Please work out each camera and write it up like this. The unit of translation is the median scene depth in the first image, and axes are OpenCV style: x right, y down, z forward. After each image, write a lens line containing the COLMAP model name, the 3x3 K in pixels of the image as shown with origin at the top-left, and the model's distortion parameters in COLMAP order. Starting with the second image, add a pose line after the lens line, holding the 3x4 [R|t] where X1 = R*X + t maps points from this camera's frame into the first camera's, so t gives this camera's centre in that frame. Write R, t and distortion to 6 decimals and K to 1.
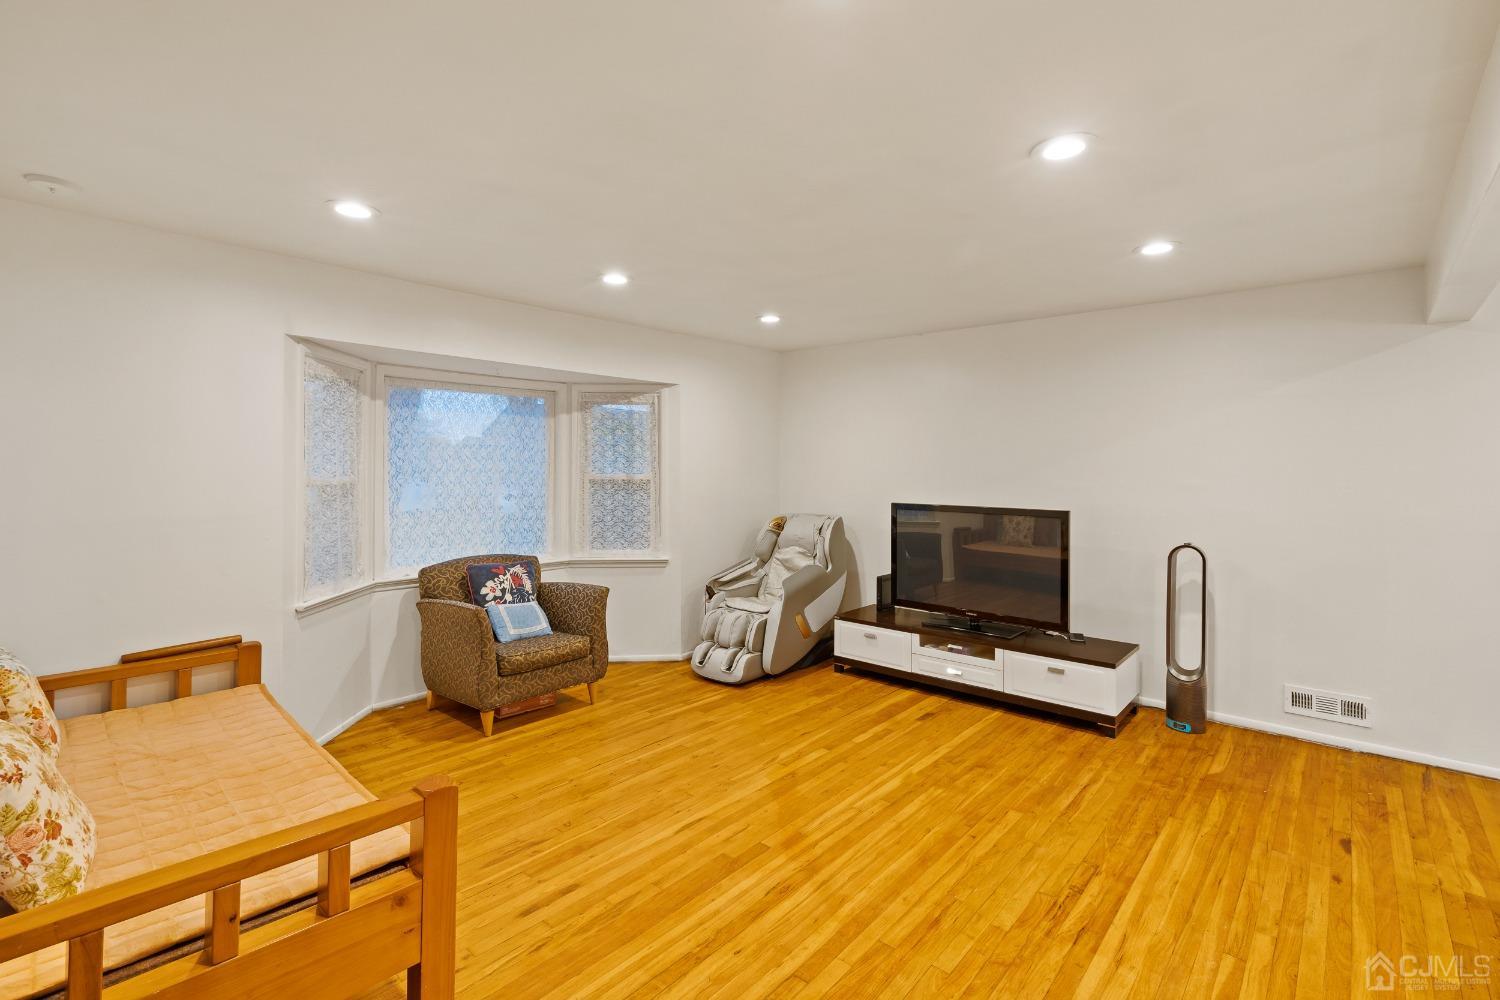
lens RADIAL K [[682.6, 0, 748.8], [0, 682.6, 488.0], [0, 0, 1]] dist [0.000441, 0.000173]
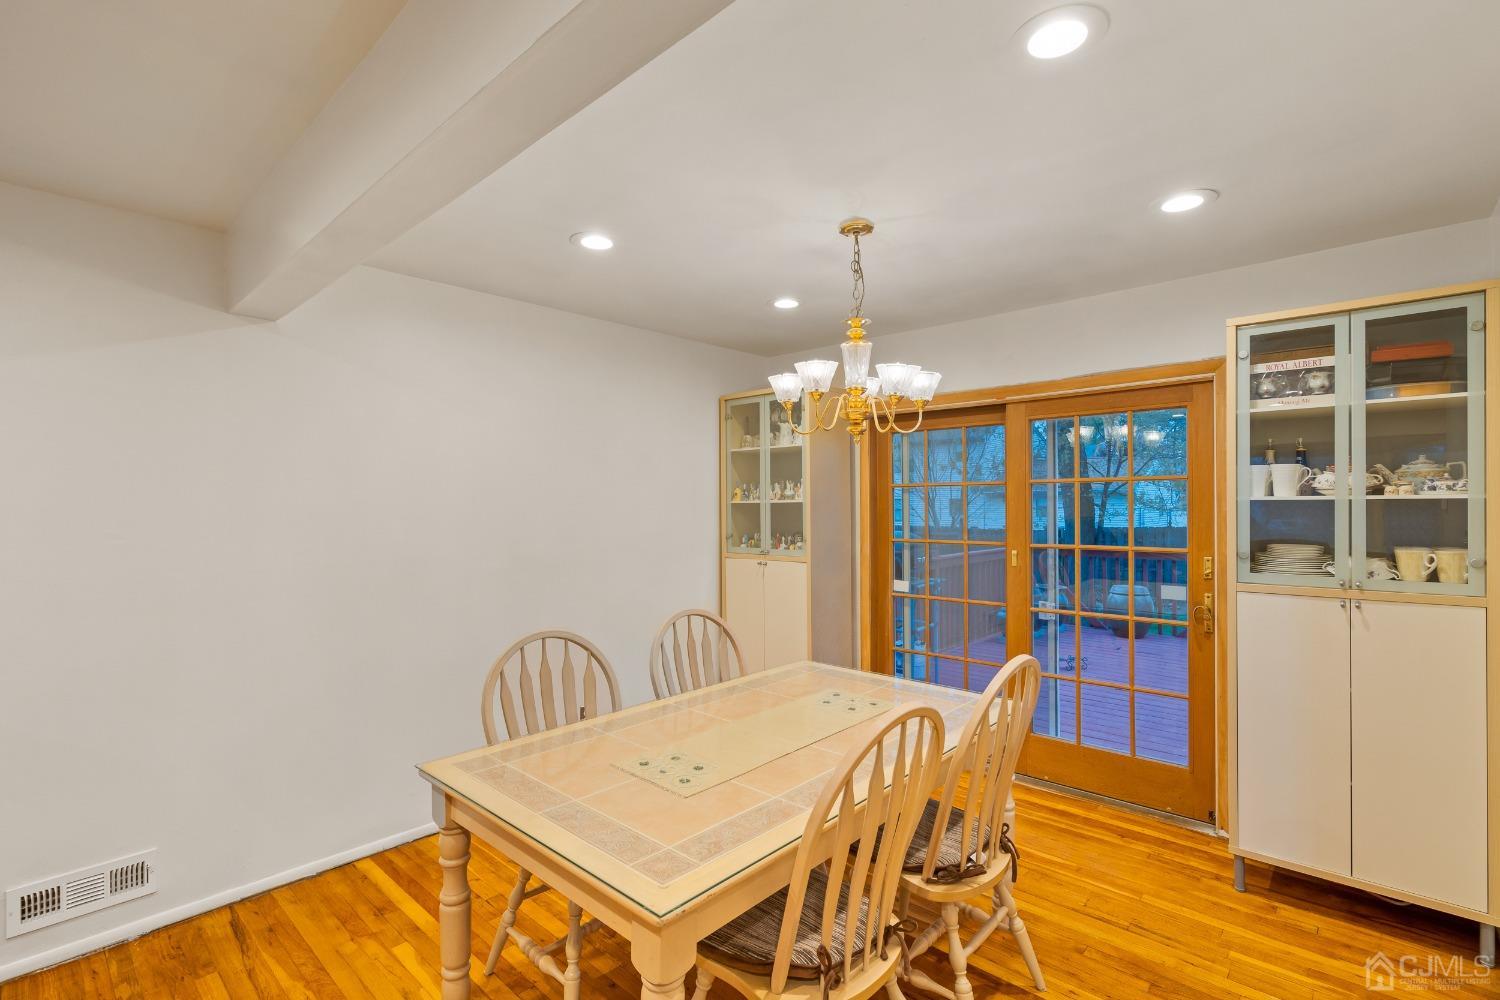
lens RADIAL K [[682.6, 0, 758.7], [0, 682.6, 502.3], [0, 0, 1]] dist [0.000441, 0.000173]
pose [[0.015557, 0.003816, 0.999872, 0.264393], [0.030335, 0.999531, -0.004287, -0.014828], [-0.999419, 0.030397, 0.015434, 0.416597]]
